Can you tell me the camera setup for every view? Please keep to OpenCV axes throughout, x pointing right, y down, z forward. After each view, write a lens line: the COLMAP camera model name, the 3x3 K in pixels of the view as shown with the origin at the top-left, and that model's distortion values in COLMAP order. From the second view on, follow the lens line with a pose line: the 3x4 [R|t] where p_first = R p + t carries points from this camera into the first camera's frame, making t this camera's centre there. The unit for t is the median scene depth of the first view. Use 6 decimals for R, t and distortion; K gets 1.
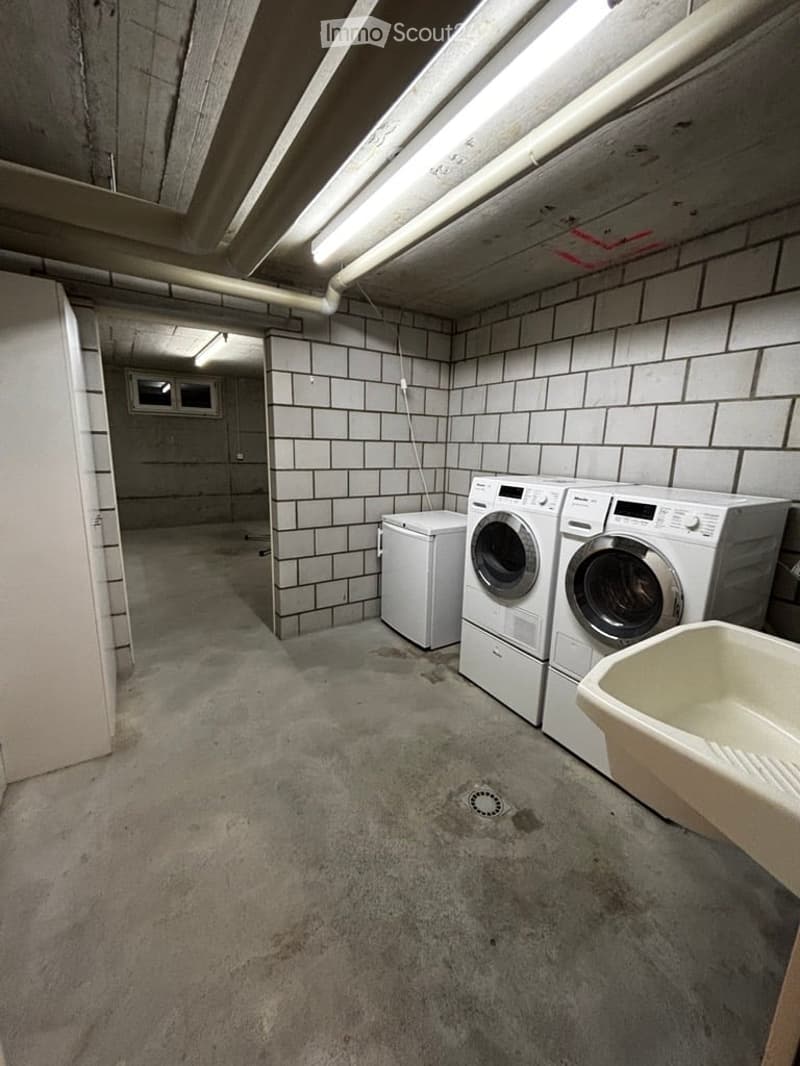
lens RADIAL K [[429.0, 0, 398.9], [0, 429.0, 525.0], [0, 0, 1]] dist [-0.000899, -0.000040]
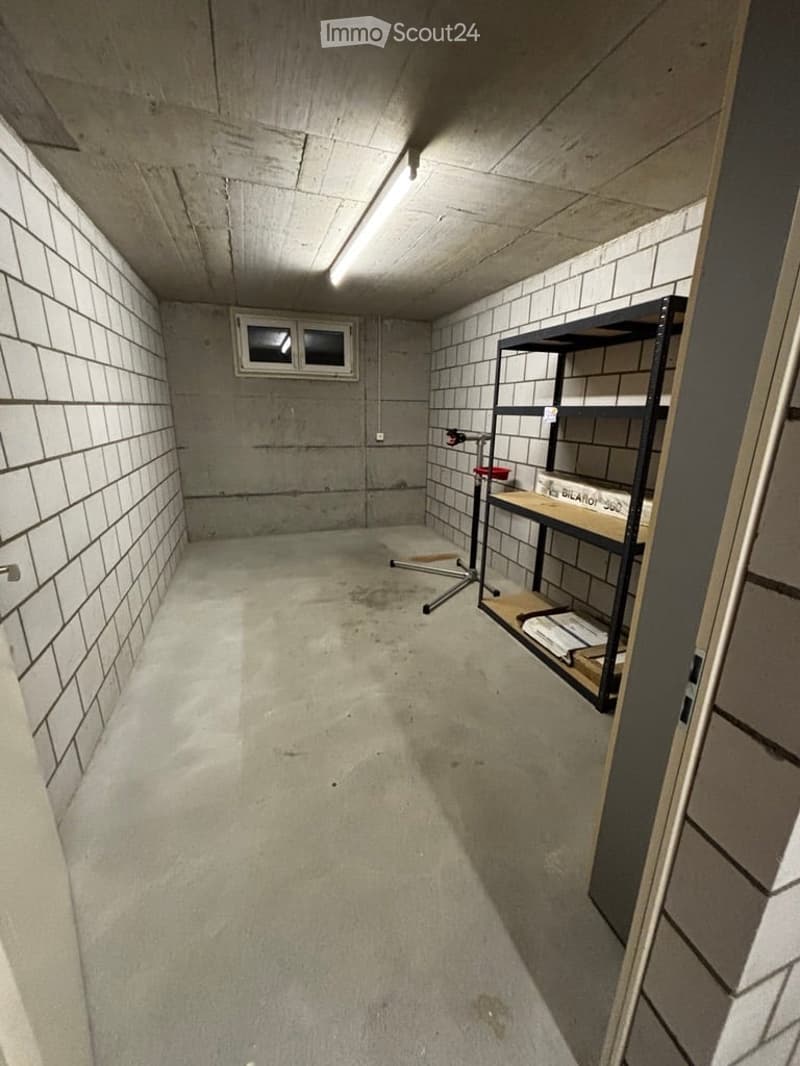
lens RADIAL K [[429.0, 0, 404.5], [0, 429.0, 535.6], [0, 0, 1]] dist [-0.000899, -0.000040]
pose [[0.972841, 0.060137, -0.223528, -0.178717], [-0.038452, 0.994231, 0.100132, -0.076741], [0.228260, -0.088818, 0.969541, 0.340488]]
